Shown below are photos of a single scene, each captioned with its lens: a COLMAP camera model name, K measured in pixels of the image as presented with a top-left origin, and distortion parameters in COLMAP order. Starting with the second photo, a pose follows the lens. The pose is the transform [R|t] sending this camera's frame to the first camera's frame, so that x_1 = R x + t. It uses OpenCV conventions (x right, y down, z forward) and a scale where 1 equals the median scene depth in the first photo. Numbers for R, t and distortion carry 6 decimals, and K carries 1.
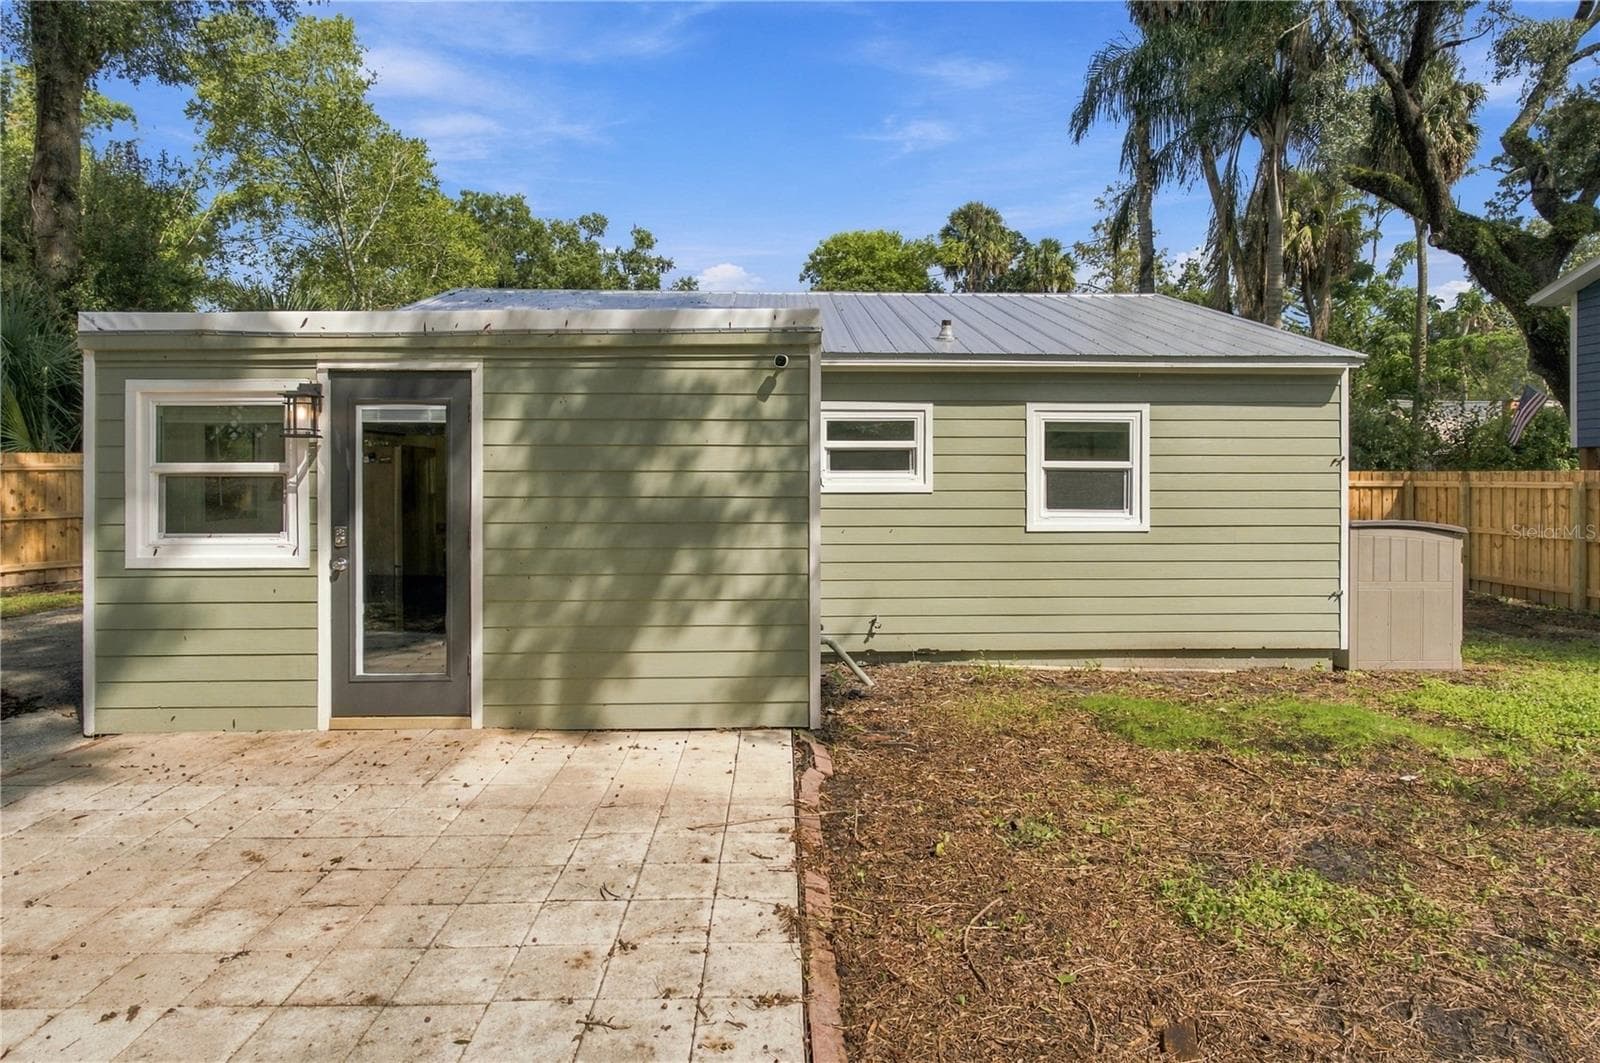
lens RADIAL K [[909.8, 0, 801.5], [0, 909.8, 480.3], [0, 0, 1]] dist [0.004315, 0.005009]
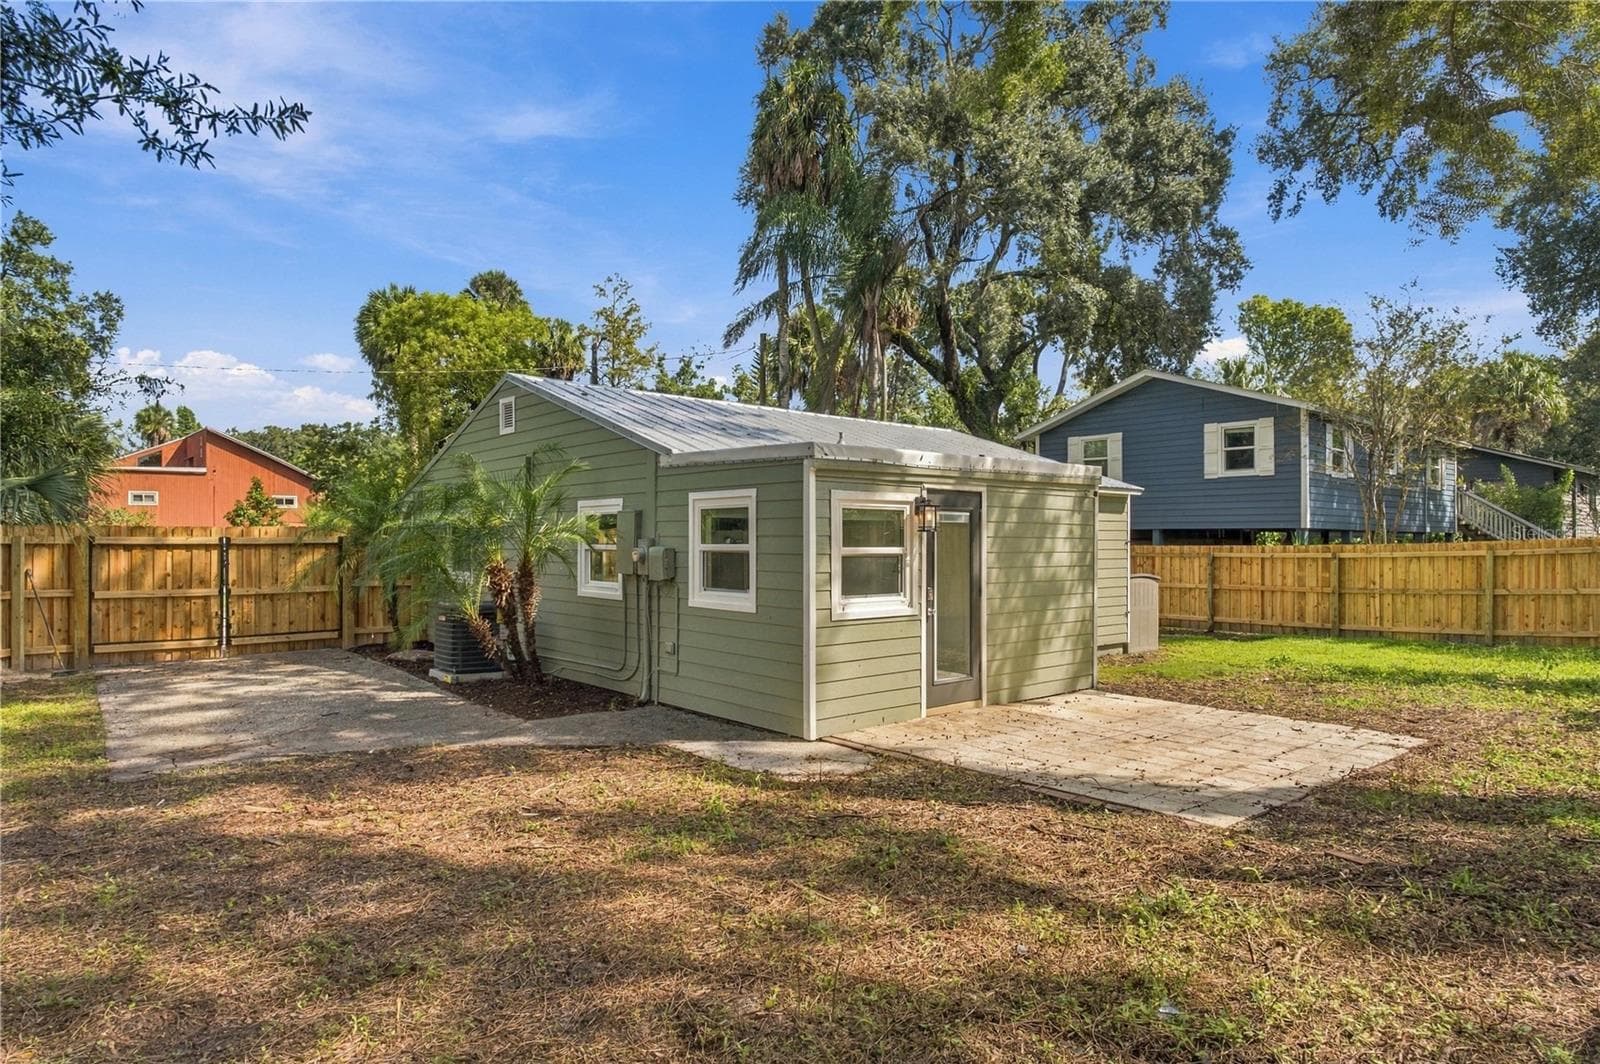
lens RADIAL K [[909.8, 0, 795.1], [0, 909.8, 539.8], [0, 0, 1]] dist [0.004315, 0.005009]
pose [[0.789598, 0.006805, 0.613587, -1.619501], [-0.006482, 0.999975, -0.002749, -0.026220], [-0.613590, -0.001807, 0.789623, -0.099817]]
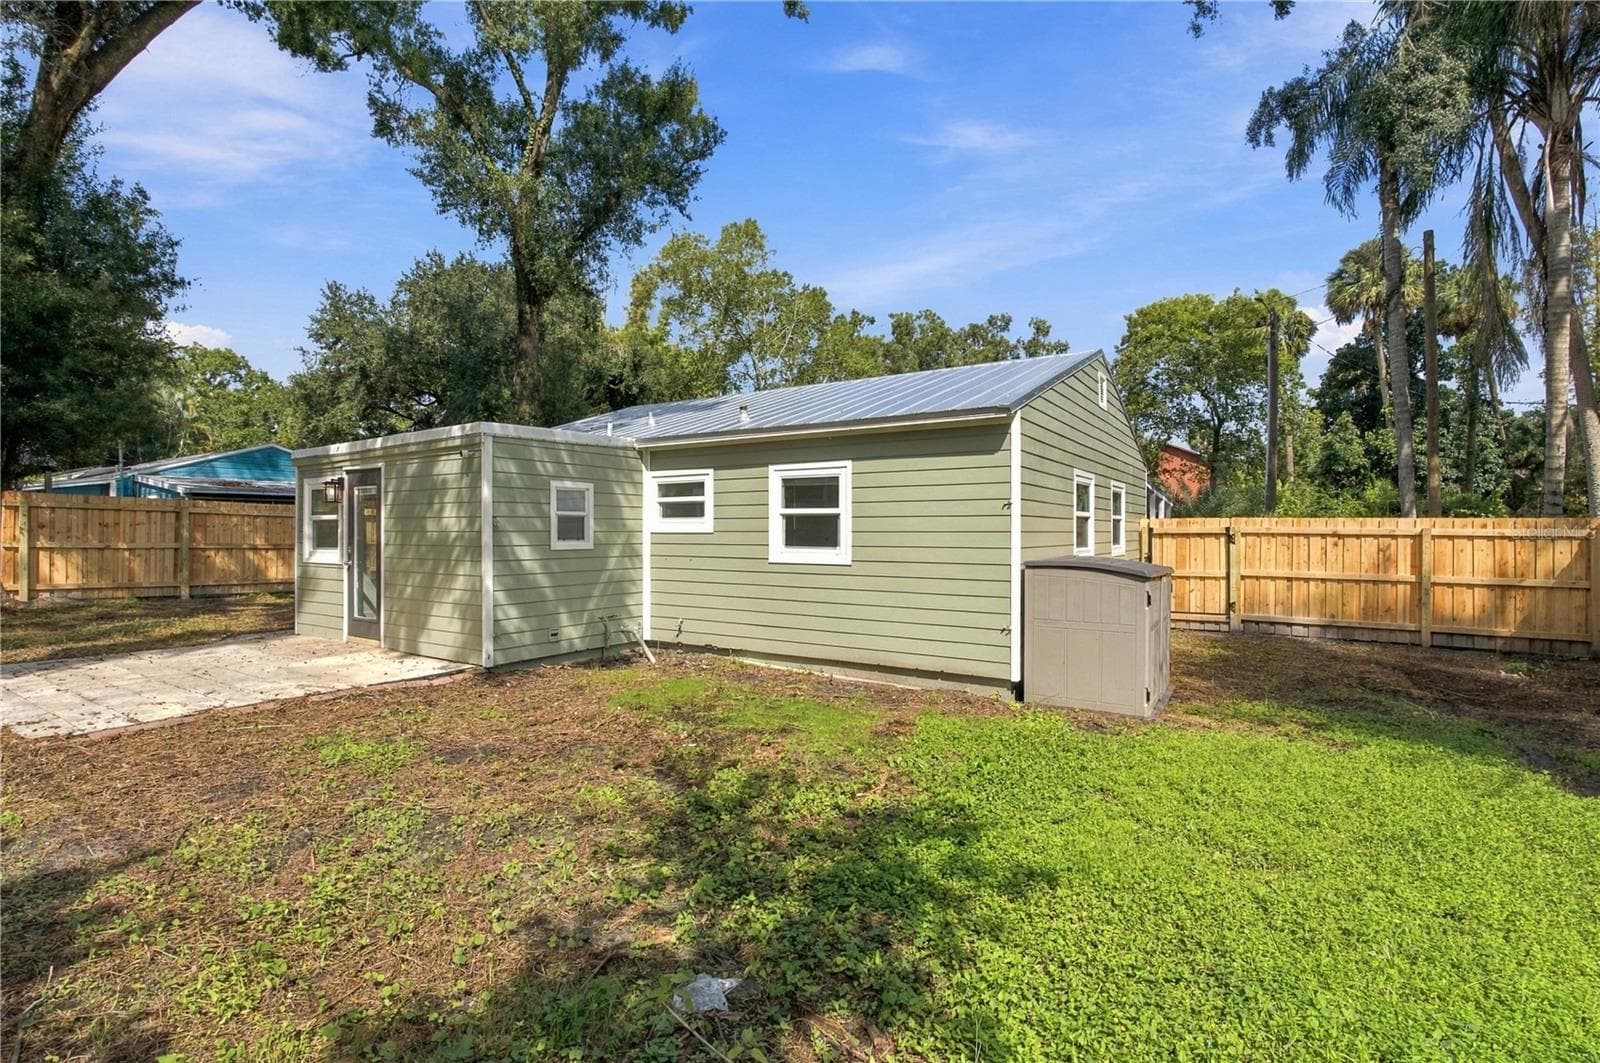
lens RADIAL K [[753.7, 0, 802.7], [0, 753.7, 530.0], [0, 0, 1]] dist [-0.018537, 0.000329]
pose [[0.813494, 0.001519, -0.581572, 1.314530], [-0.003473, 0.999991, -0.002246, 0.016077], [0.581563, 0.003847, 0.813492, 0.202878]]
